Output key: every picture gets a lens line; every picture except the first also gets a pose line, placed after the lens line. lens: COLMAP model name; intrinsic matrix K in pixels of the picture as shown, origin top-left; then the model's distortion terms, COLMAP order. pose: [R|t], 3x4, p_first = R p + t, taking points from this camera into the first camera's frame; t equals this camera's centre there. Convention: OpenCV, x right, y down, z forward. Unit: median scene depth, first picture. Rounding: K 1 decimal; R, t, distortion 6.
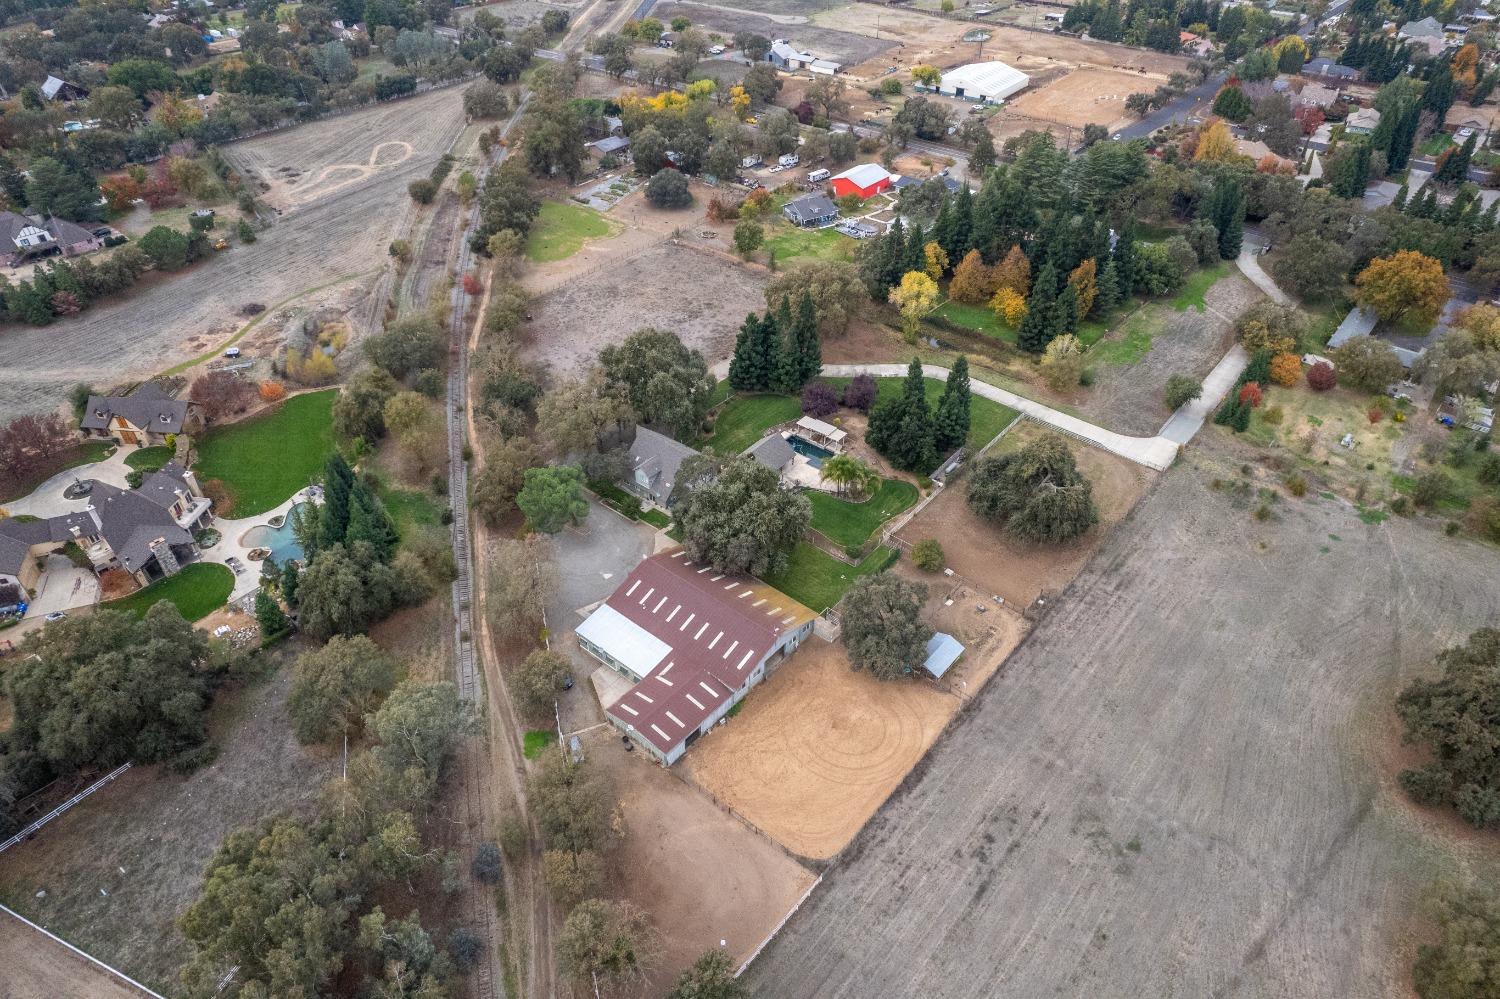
lens RADIAL K [[972.9, 0, 750.0], [0, 972.9, 499.5], [0, 0, 1]] dist [-0.082323, 0.073269]
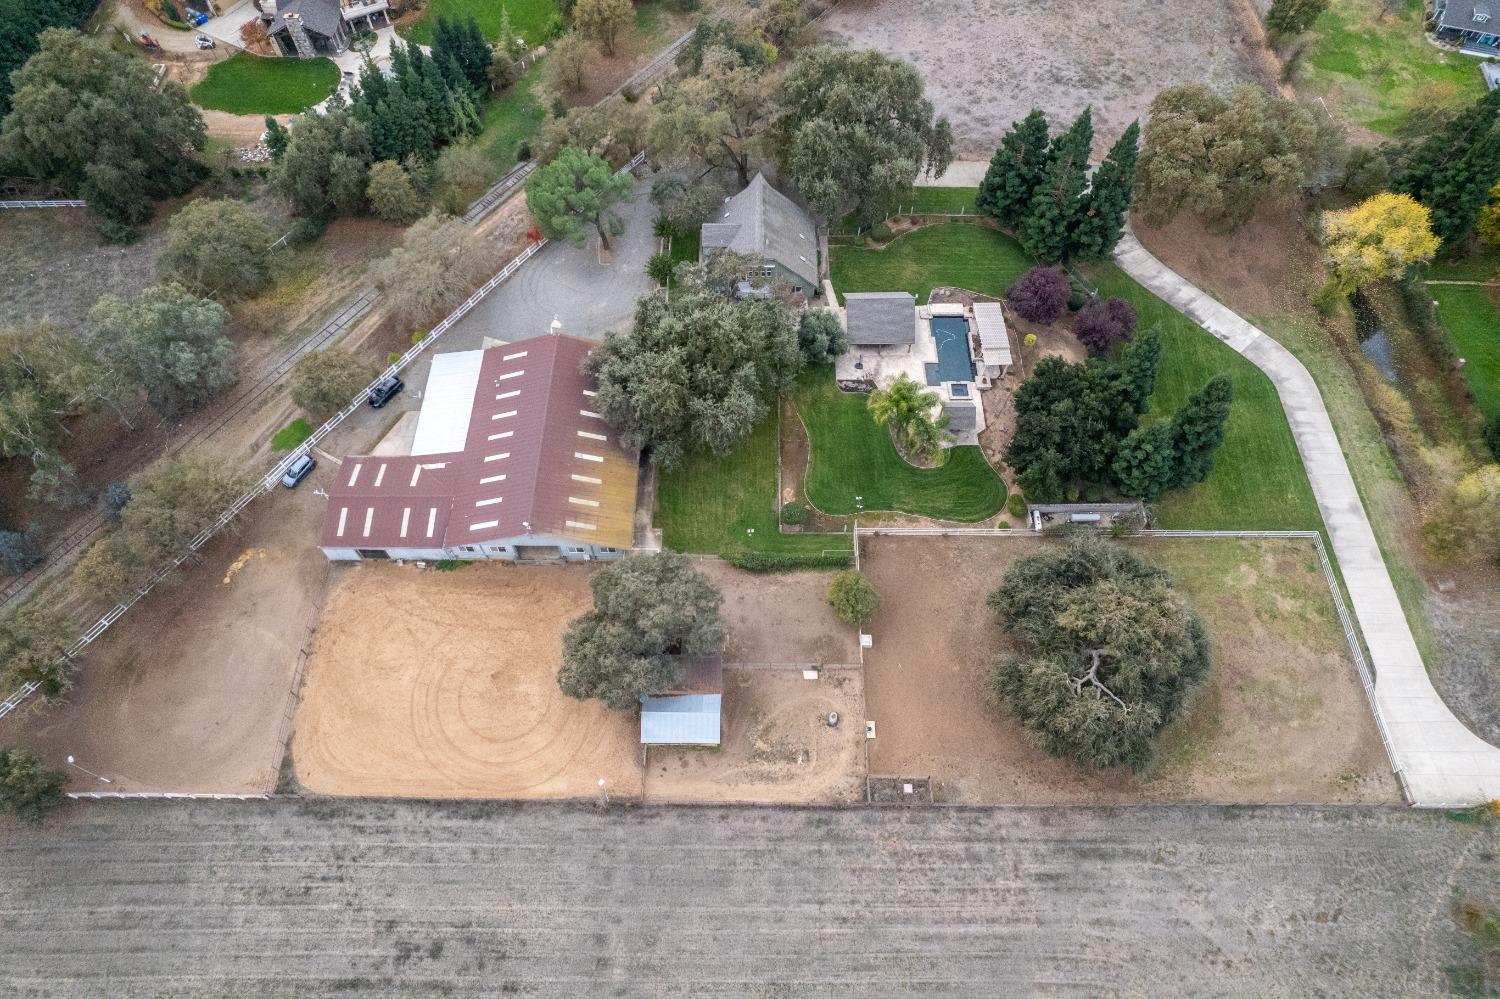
lens RADIAL K [[972.9, 0, 750.0], [0, 972.9, 499.5], [0, 0, 1]] dist [-0.082323, 0.073269]
pose [[0.636520, 0.657261, -0.403546, 0.389046], [-0.478246, 0.746849, 0.462058, -0.271271], [0.605081, -0.101115, 0.789717, 0.529135]]
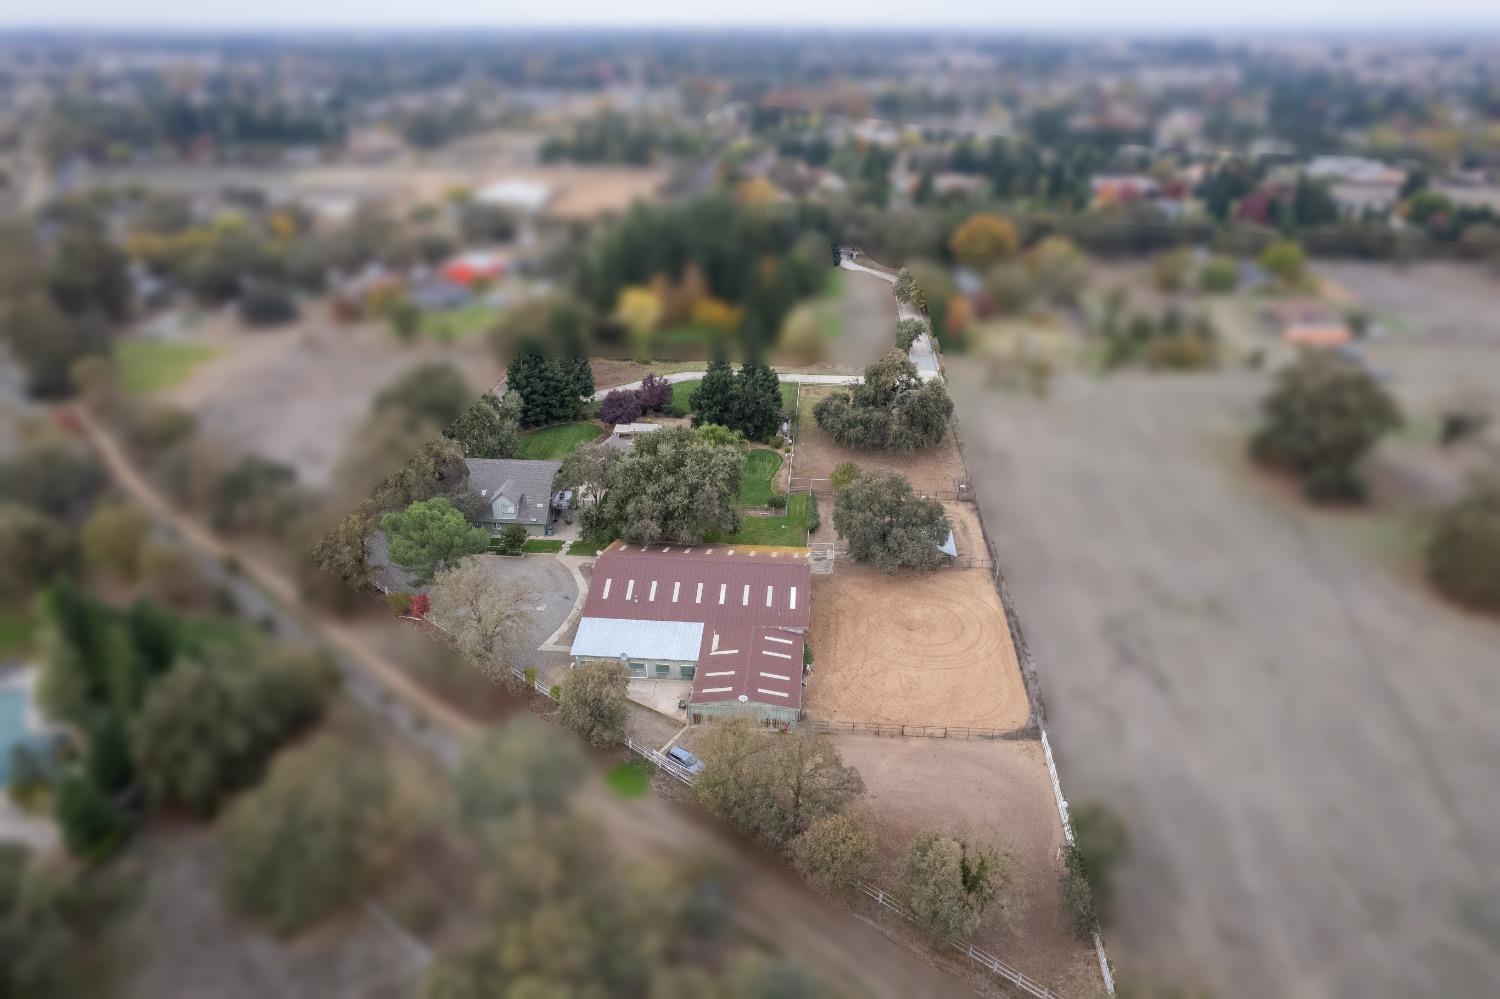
lens RADIAL K [[972.9, 0, 750.0], [0, 972.9, 499.5], [0, 0, 1]] dist [-0.082323, 0.073269]
pose [[0.814742, -0.258993, 0.518766, -0.436971], [0.359310, 0.927720, -0.101148, 0.152327], [-0.455073, 0.268807, 0.848912, 0.264559]]
